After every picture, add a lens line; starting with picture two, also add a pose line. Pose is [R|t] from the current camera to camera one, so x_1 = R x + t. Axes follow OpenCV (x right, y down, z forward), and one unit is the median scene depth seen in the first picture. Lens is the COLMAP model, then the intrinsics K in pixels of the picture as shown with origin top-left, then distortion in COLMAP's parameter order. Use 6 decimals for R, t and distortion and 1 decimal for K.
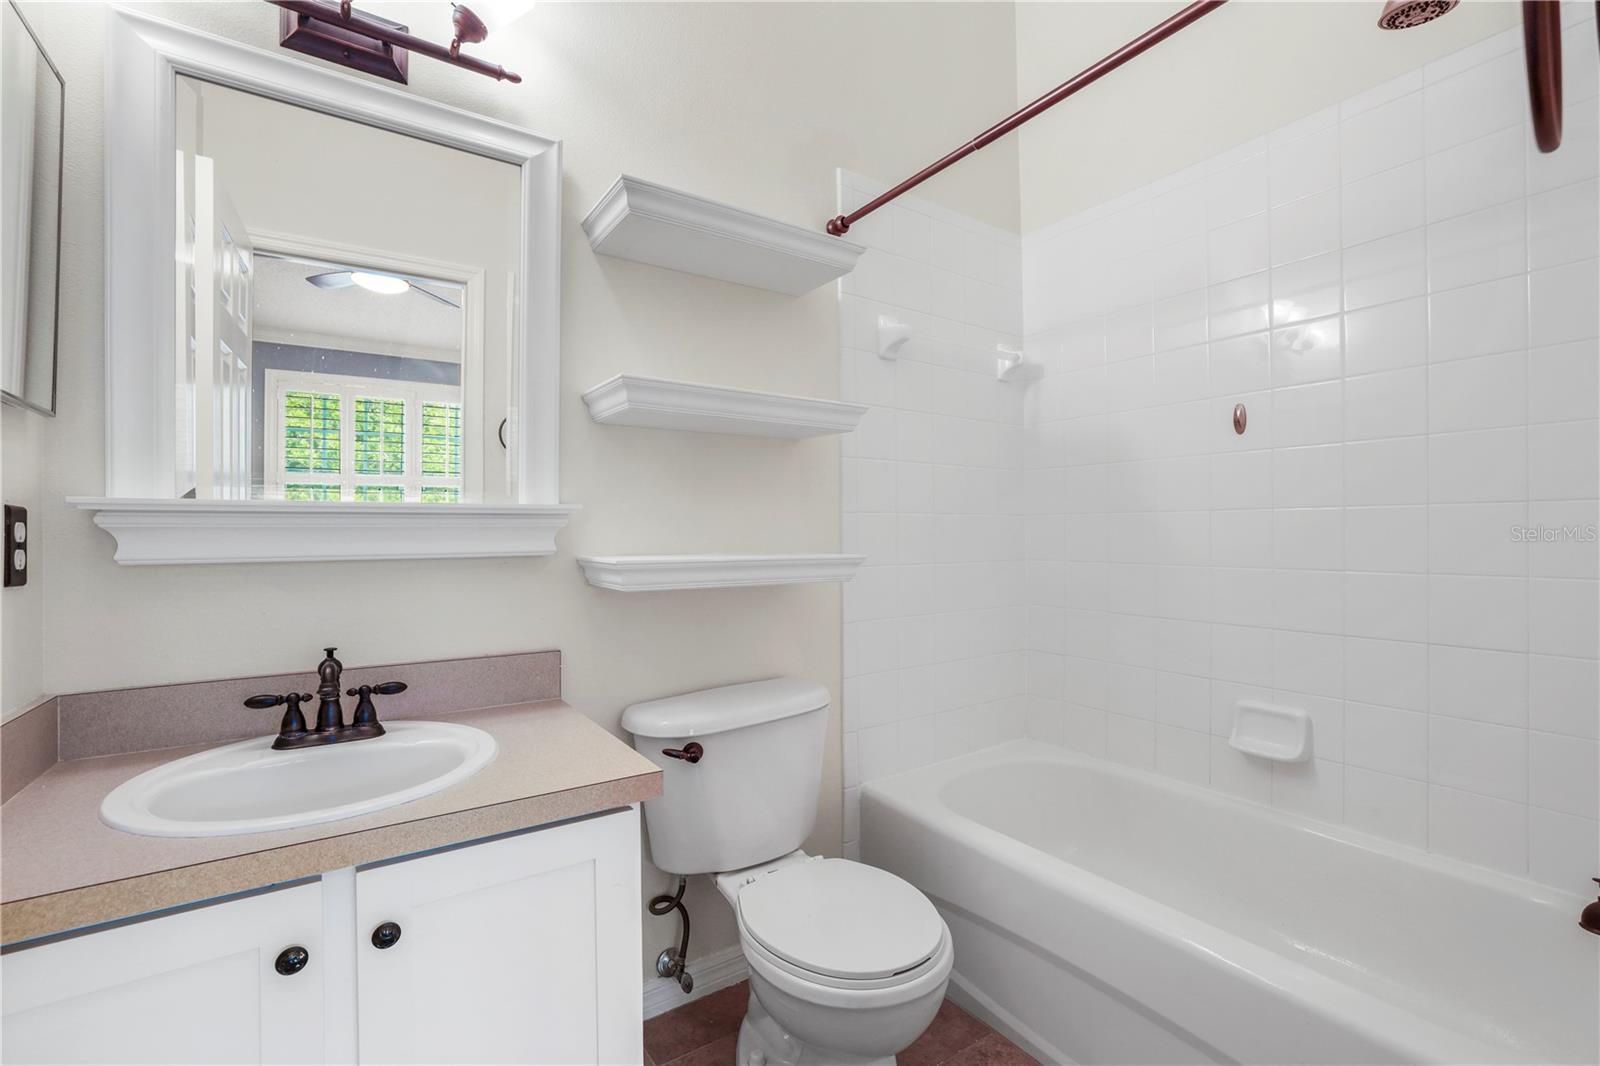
lens RADIAL K [[694.8, 0, 795.7], [0, 694.8, 534.2], [0, 0, 1]] dist [-0.043192, 0.015649]
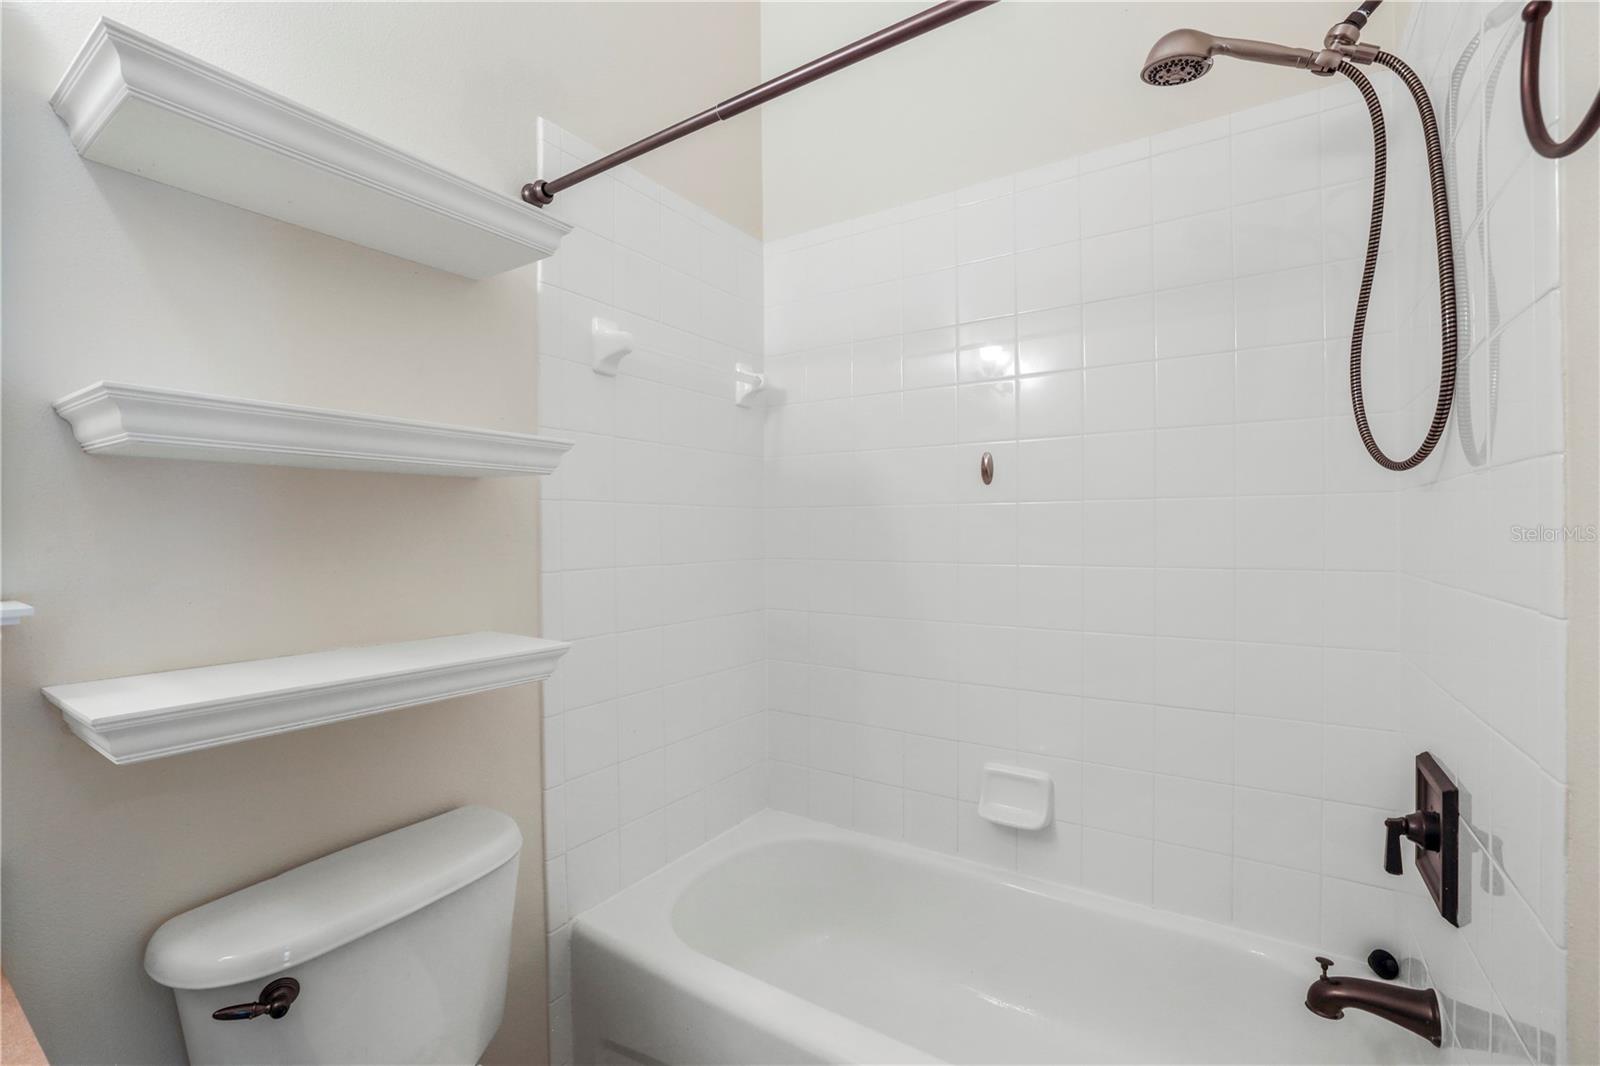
lens RADIAL K [[694.8, 0, 797.9], [0, 694.8, 531.4], [0, 0, 1]] dist [-0.043192, 0.015649]
pose [[0.924971, -0.000915, 0.380036, 0.040461], [0.000882, 1.000000, 0.000261, -0.078487], [-0.380036, 0.000094, 0.924972, 0.202416]]
